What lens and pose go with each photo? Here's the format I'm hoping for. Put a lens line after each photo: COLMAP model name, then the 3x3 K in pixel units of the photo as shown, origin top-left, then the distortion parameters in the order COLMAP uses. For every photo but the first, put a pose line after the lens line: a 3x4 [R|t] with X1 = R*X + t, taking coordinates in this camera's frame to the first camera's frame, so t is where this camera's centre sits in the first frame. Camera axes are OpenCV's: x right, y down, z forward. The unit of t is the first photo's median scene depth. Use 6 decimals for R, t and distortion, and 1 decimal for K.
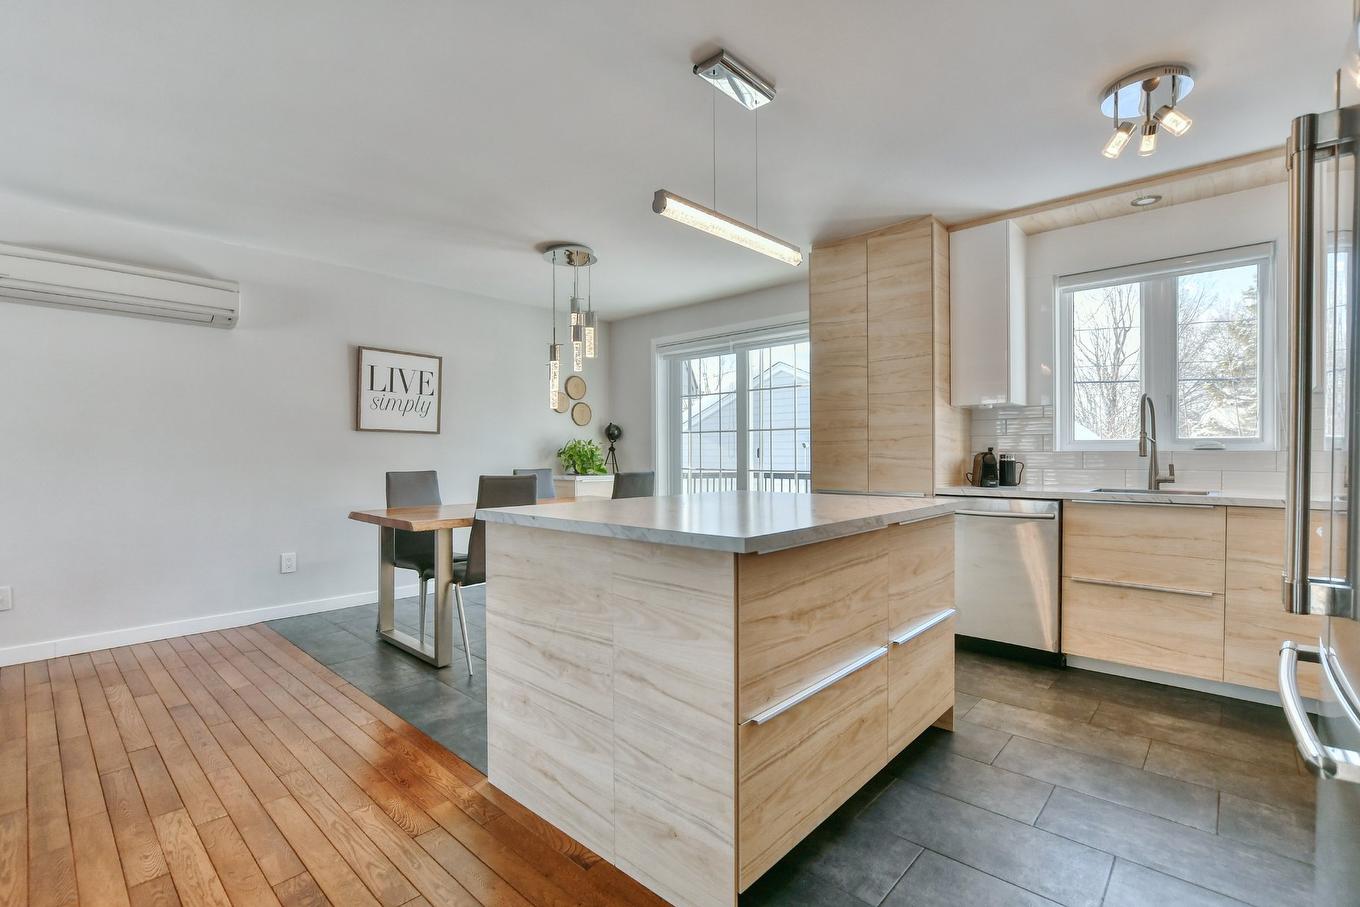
lens RADIAL K [[607.6, 0, 678.1], [0, 607.6, 459.7], [0, 0, 1]] dist [-0.023723, 0.006348]
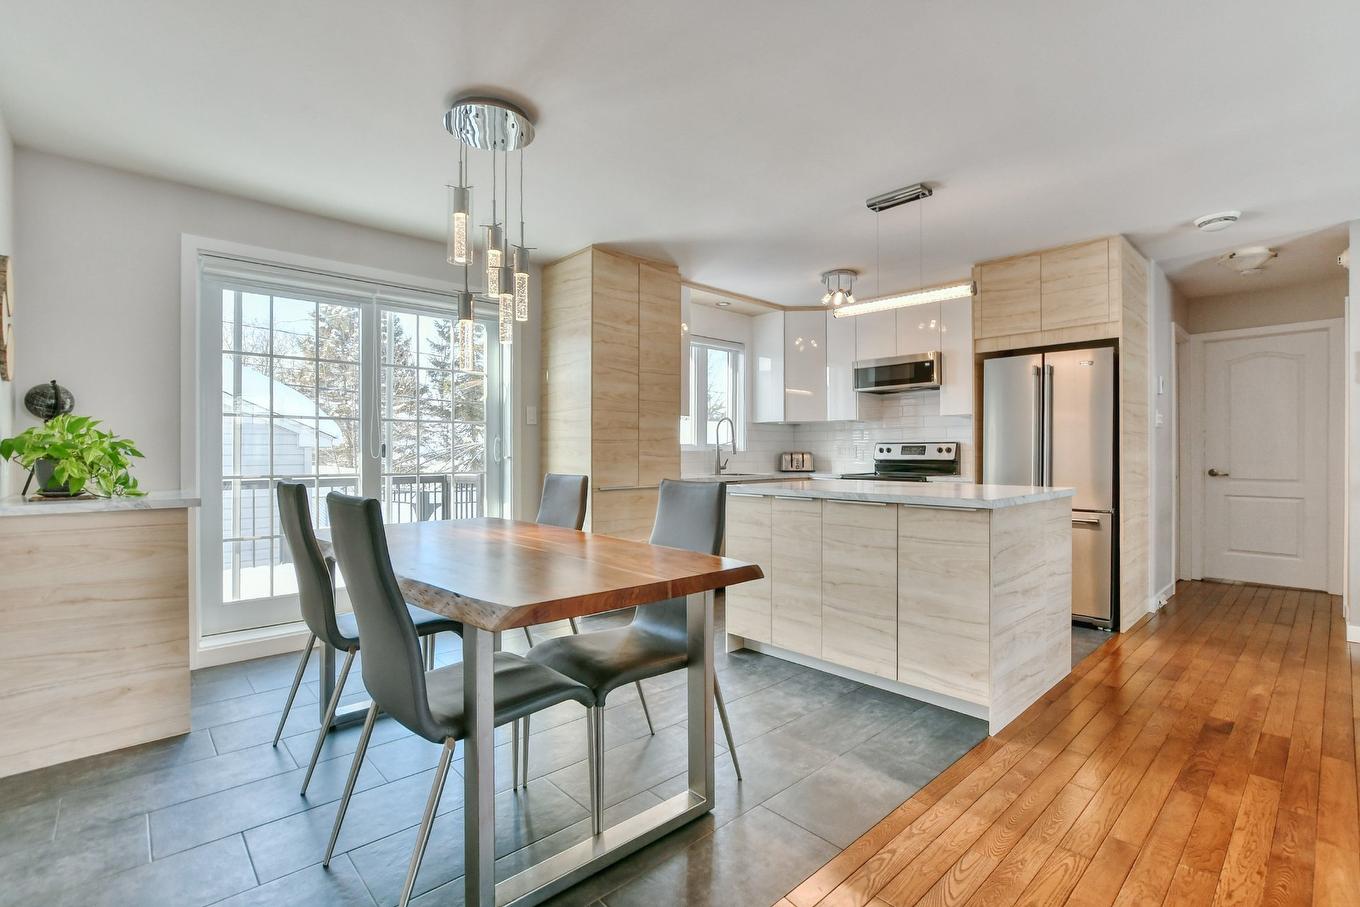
lens RADIAL K [[607.6, 0, 710.5], [0, 607.6, 454.7], [0, 0, 1]] dist [-0.023723, 0.006348]
pose [[0.073485, -0.000325, 0.997296, -0.827941], [0.008368, 0.999965, -0.000290, -0.003529], [-0.997261, 0.008367, 0.073485, 0.800232]]
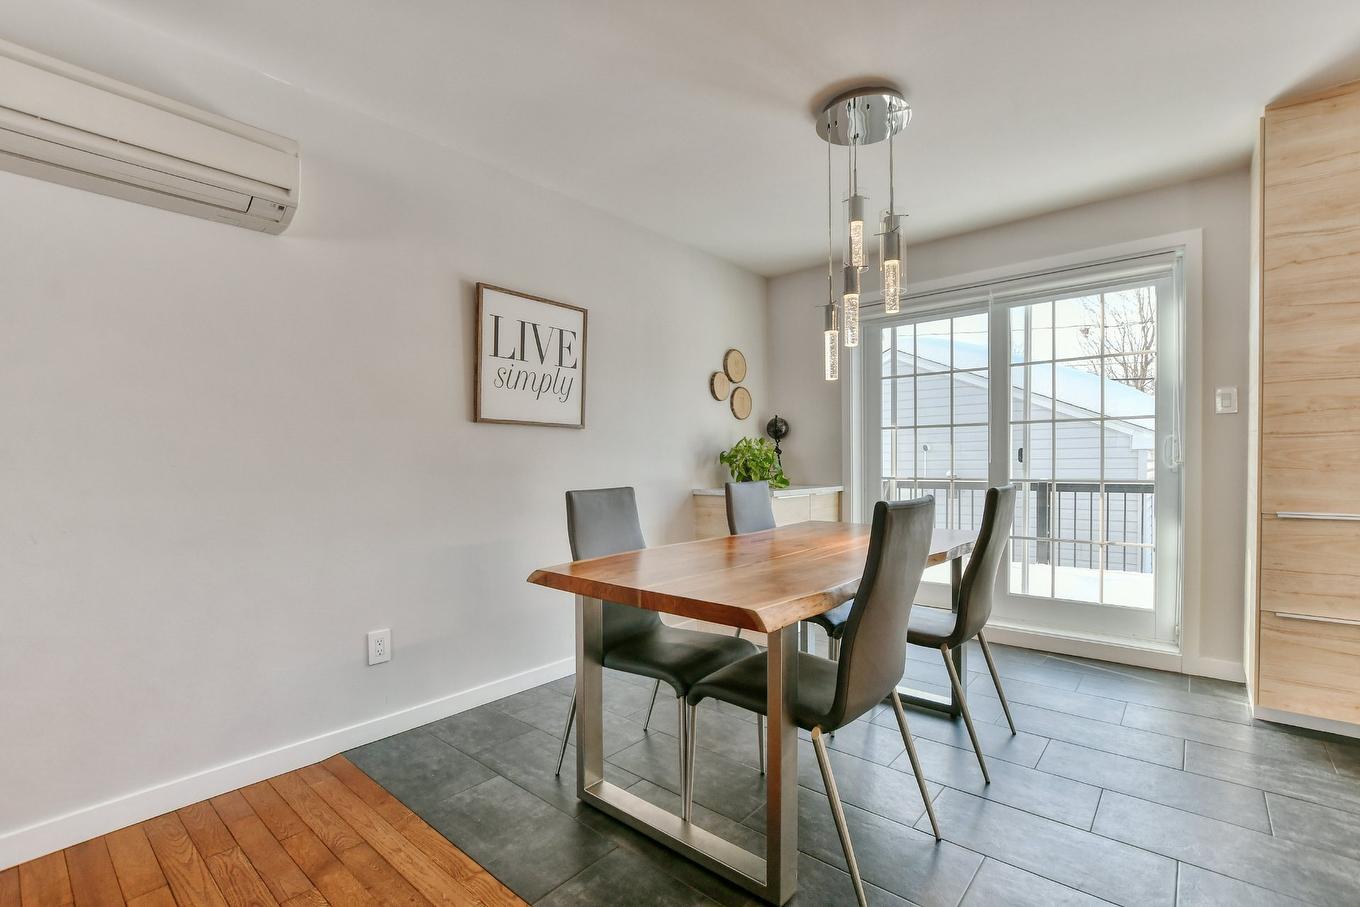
lens RADIAL K [[607.6, 0, 671.6], [0, 607.6, 478.1], [0, 0, 1]] dist [-0.023723, 0.006348]
pose [[0.999614, -0.009984, 0.025933, -0.419203], [0.009472, 0.999759, 0.019790, -0.002460], [-0.026124, -0.019537, 0.999468, 0.457282]]
